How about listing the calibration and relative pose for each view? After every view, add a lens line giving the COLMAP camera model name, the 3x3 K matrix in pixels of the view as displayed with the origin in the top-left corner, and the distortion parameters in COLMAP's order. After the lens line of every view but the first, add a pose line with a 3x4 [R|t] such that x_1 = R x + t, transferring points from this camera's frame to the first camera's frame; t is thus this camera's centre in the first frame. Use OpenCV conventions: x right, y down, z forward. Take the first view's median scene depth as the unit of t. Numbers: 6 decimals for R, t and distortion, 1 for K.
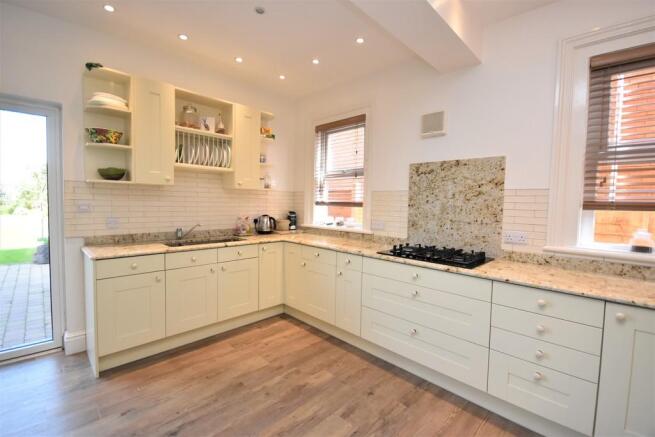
lens RADIAL K [[297.0, 0, 328.8], [0, 297.0, 216.2], [0, 0, 1]] dist [0.000652, 0.000857]
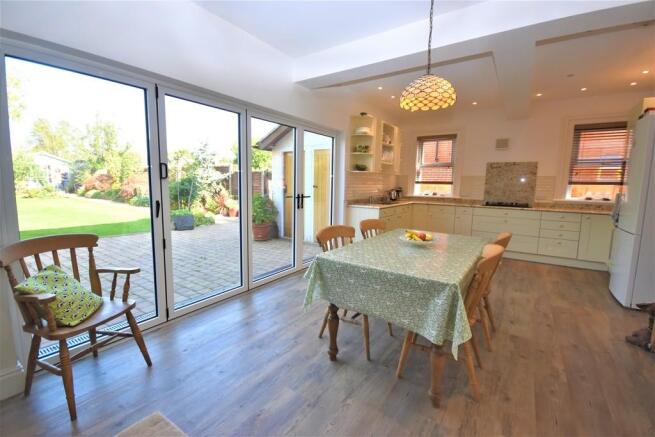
lens RADIAL K [[297.0, 0, 325.4], [0, 297.0, 219.9], [0, 0, 1]] dist [0.000652, 0.000857]
pose [[0.982432, -0.025266, 0.184905, -1.250609], [0.010384, 0.996659, 0.081018, 0.038671], [-0.186334, -0.077675, 0.979411, -0.847157]]
